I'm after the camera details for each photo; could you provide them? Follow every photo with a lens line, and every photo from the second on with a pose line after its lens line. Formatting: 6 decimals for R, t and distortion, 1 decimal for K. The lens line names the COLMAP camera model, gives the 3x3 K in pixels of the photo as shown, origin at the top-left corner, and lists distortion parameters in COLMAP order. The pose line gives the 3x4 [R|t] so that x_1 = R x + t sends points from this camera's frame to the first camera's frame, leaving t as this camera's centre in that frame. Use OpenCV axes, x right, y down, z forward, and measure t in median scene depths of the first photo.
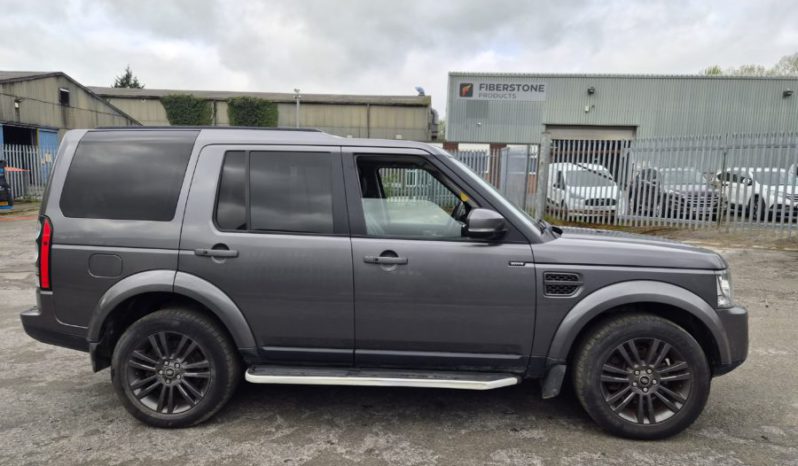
lens RADIAL K [[536.5, 0, 397.4], [0, 536.5, 234.0], [0, 0, 1]] dist [0.064710, -0.047257]
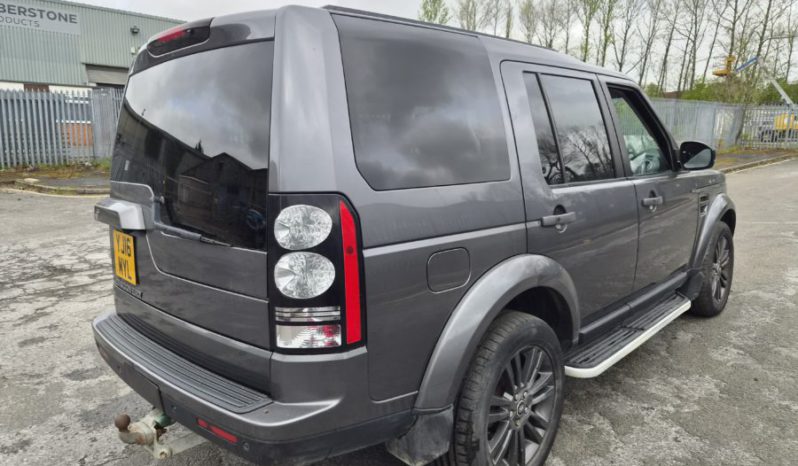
lens RADIAL K [[536.5, 0, 399.1], [0, 536.5, 227.1], [0, 0, 1]] dist [0.064710, -0.047257]
pose [[0.651209, -0.144558, 0.745003, -0.952586], [0.087219, 0.989442, 0.115750, -0.051106], [-0.753869, -0.010400, 0.656942, 0.666856]]
